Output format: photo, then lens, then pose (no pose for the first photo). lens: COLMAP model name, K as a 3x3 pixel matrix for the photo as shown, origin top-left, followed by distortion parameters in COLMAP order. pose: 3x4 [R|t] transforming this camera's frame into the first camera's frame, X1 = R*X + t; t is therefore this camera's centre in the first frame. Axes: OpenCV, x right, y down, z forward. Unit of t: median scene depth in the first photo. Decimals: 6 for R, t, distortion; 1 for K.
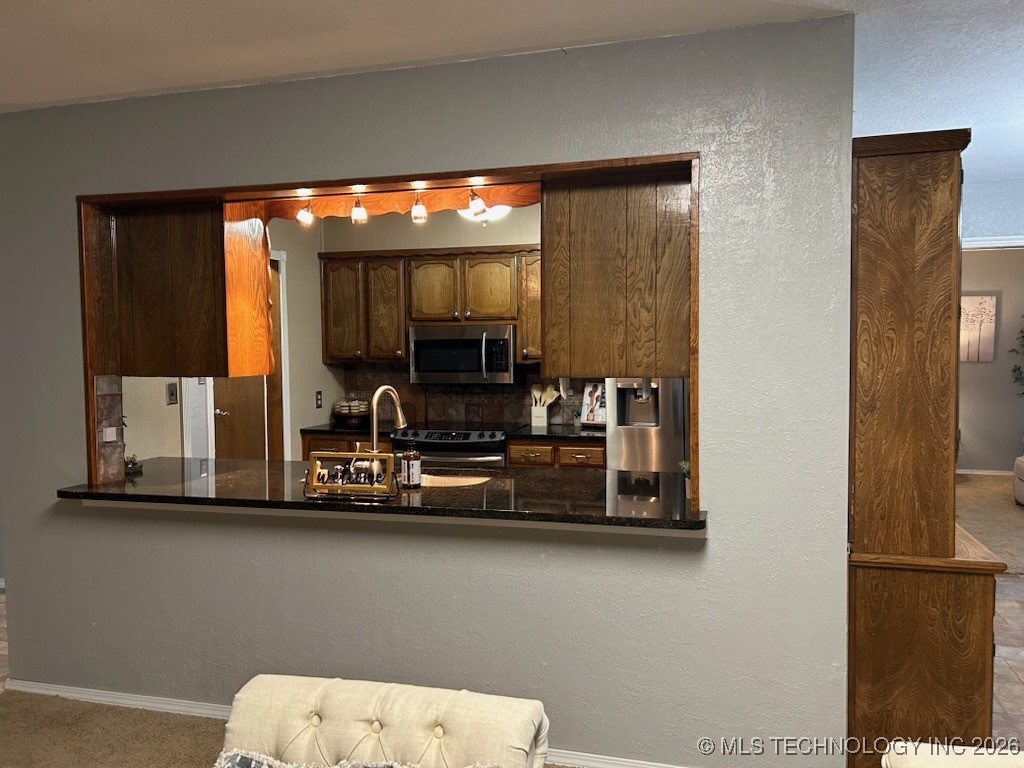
lens RADIAL K [[767.1, 0, 513.5], [0, 767.1, 382.7], [0, 0, 1]] dist [0.059190, -0.070037]
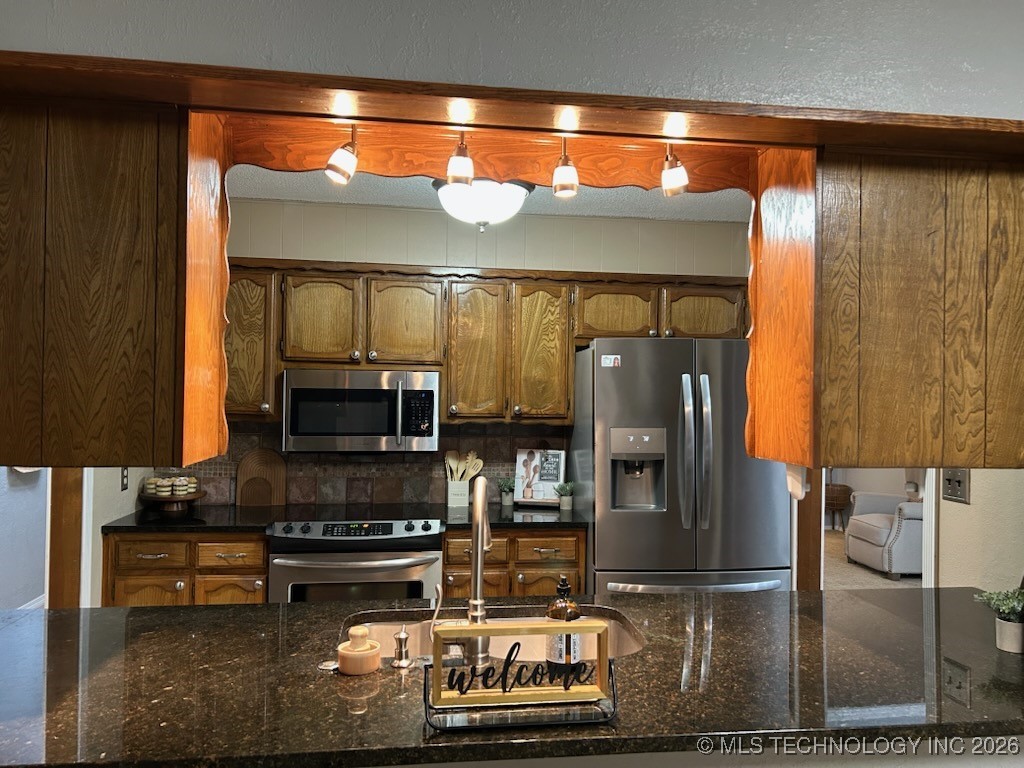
lens RADIAL K [[767.1, 0, 509.6], [0, 767.1, 383.1], [0, 0, 1]] dist [0.059190, -0.070037]
pose [[0.918430, 0.028586, 0.394550, -0.243807], [-0.004168, 0.998030, -0.062607, -0.019494], [-0.395562, 0.055856, 0.916739, 0.309861]]
